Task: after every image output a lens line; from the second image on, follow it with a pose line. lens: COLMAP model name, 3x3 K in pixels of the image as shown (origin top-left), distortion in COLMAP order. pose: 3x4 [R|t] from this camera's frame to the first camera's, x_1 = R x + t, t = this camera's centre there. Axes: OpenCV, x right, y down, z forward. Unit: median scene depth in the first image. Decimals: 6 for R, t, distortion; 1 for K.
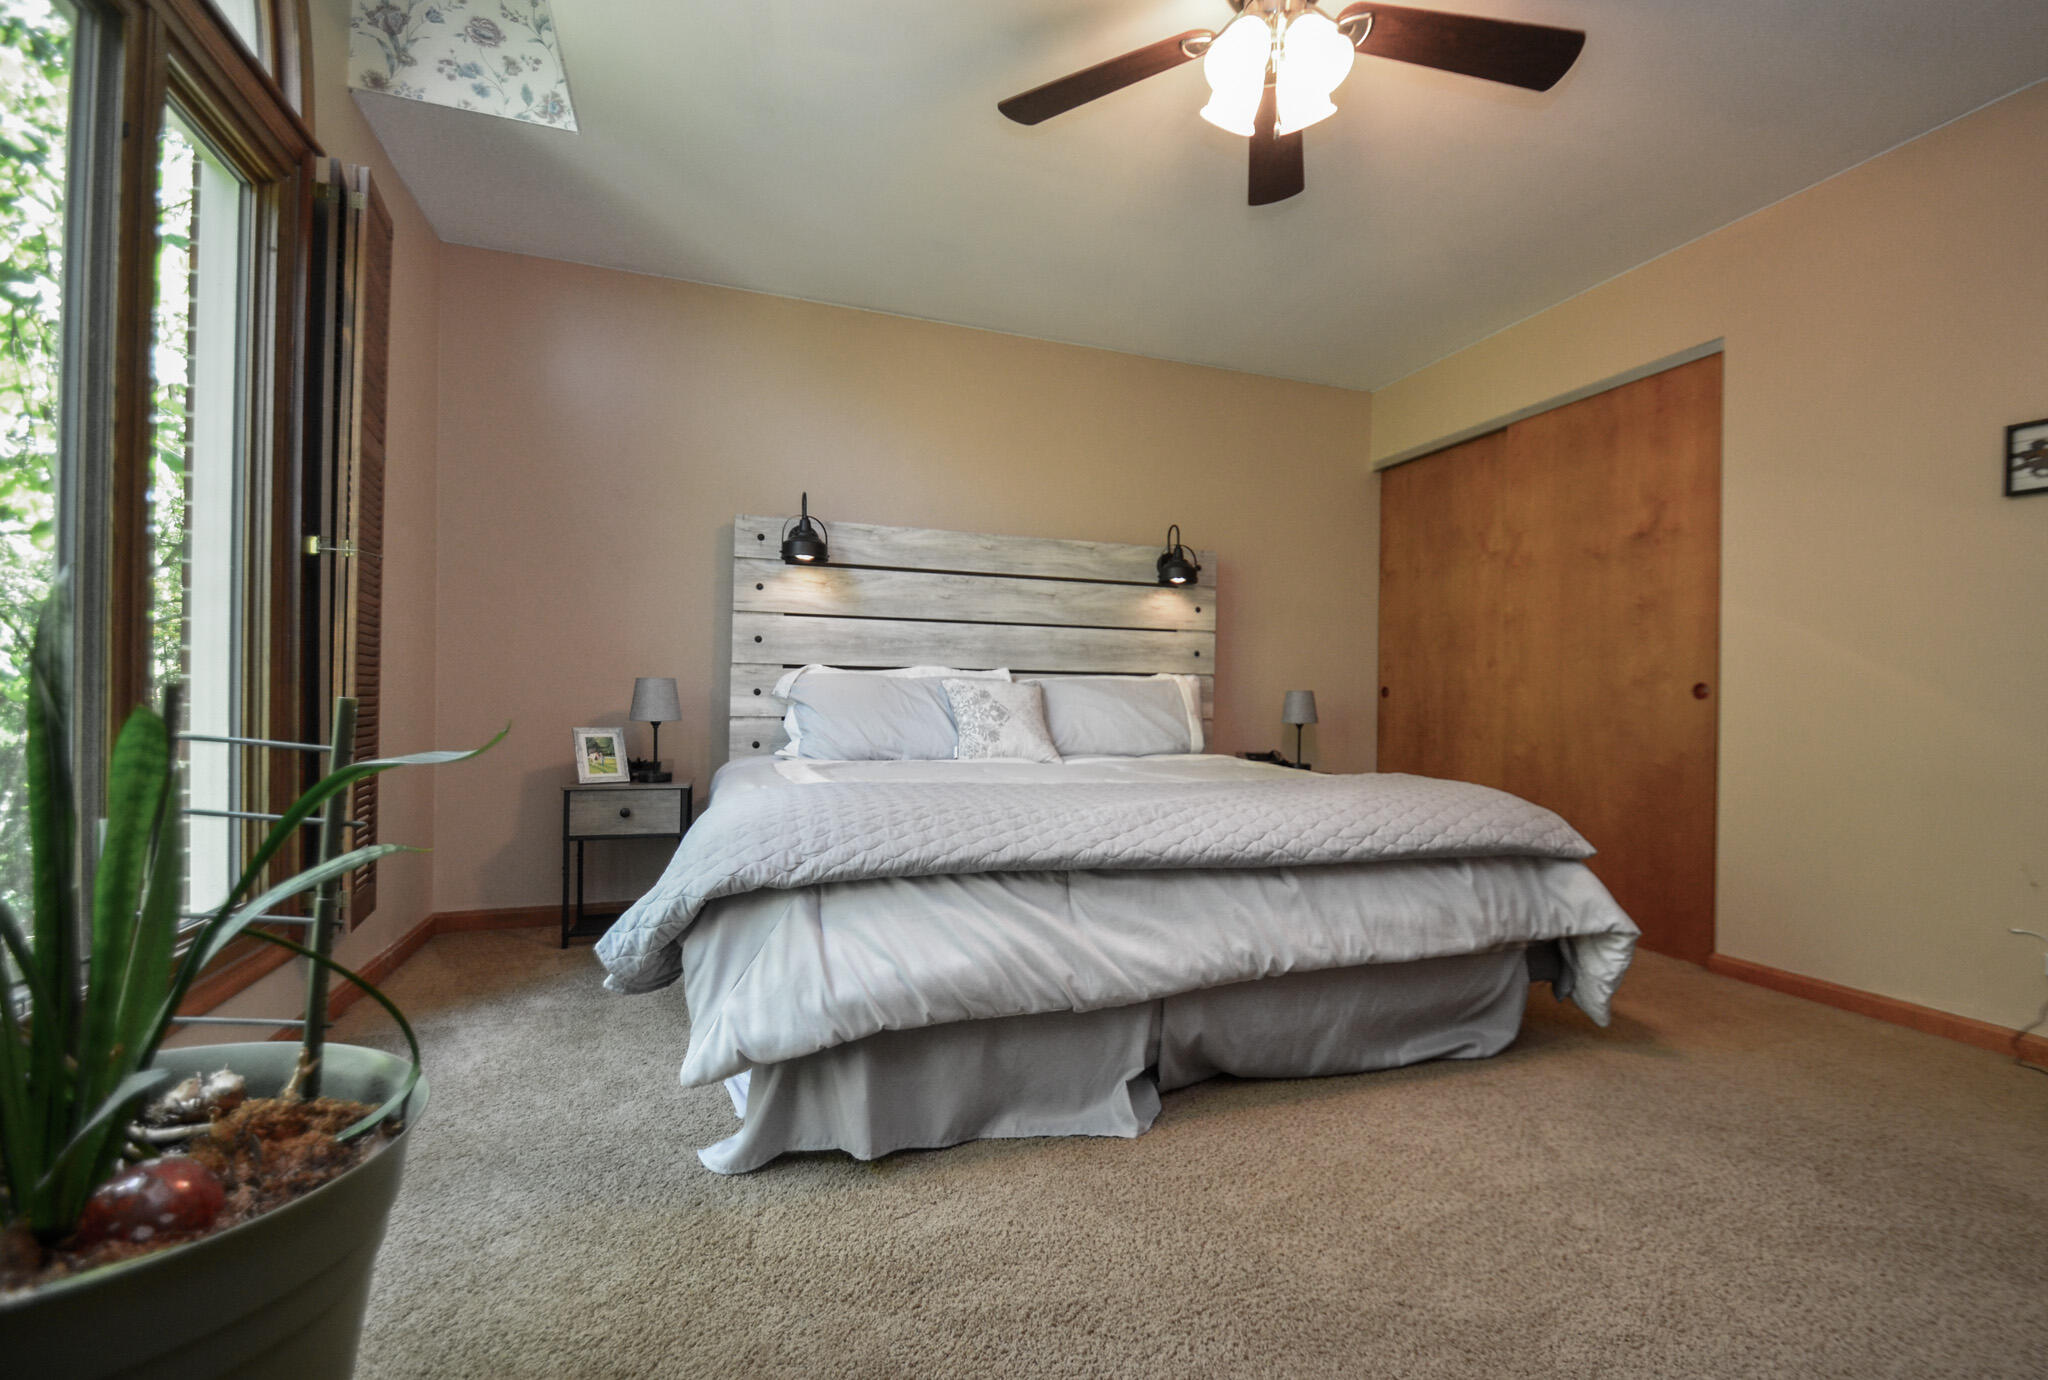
lens RADIAL K [[952.8, 0, 1035.0], [0, 952.8, 697.9], [0, 0, 1]] dist [-0.005684, -0.000066]
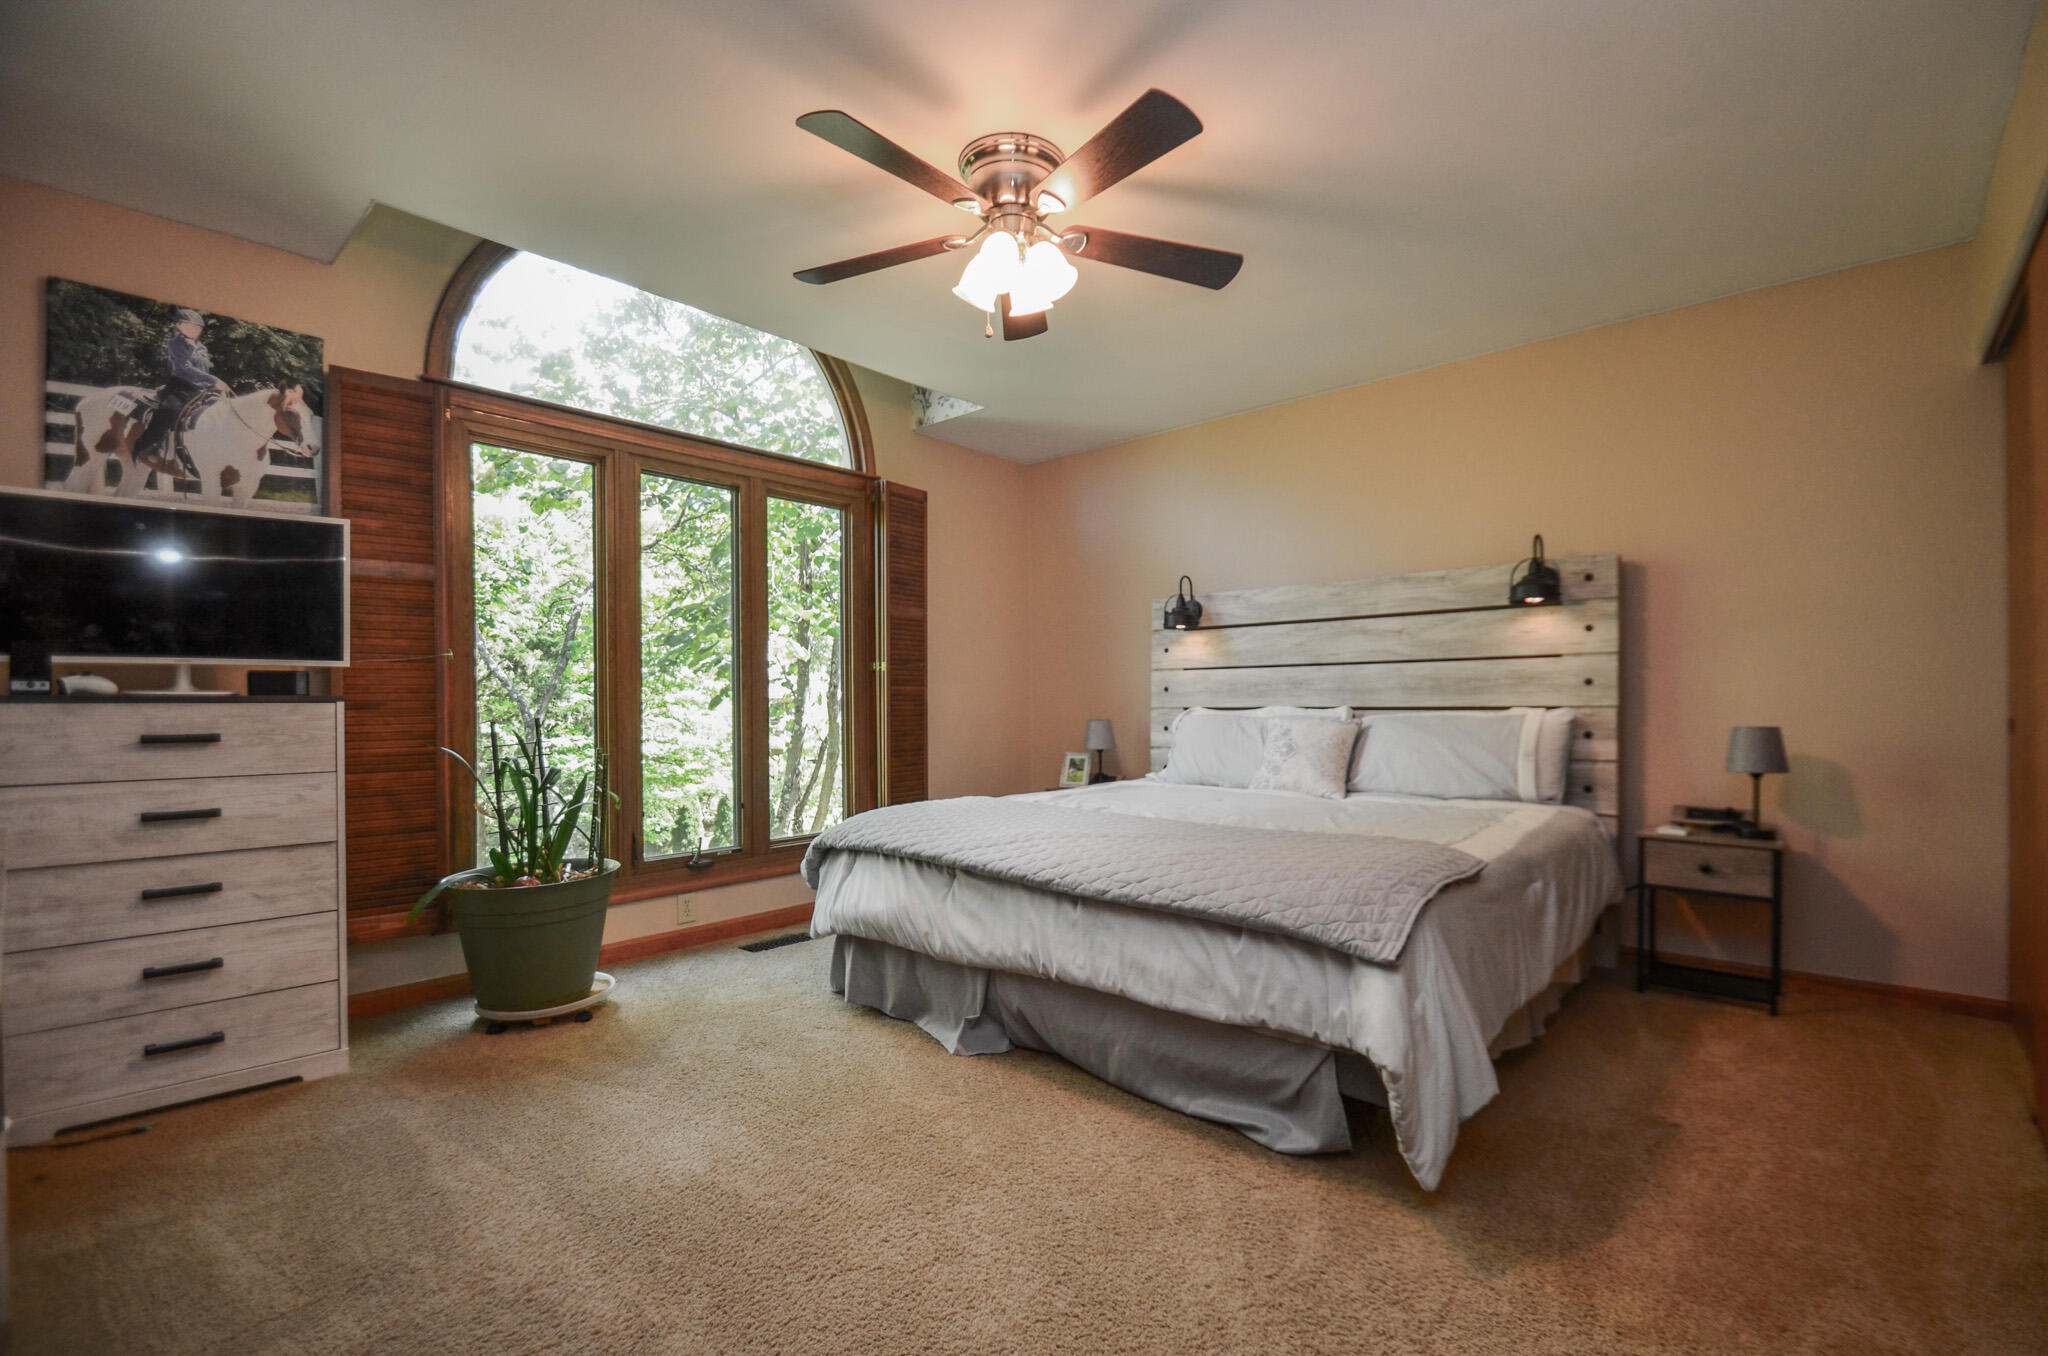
lens RADIAL K [[883.3, 0, 1034.8], [0, 883.3, 695.0], [0, 0, 1]] dist [0.000113, -0.000730]
pose [[0.465476, -0.024225, -0.884729, 0.721587], [0.017924, 0.999678, -0.017942, -0.034223], [0.884879, -0.007507, 0.465760, 0.251145]]
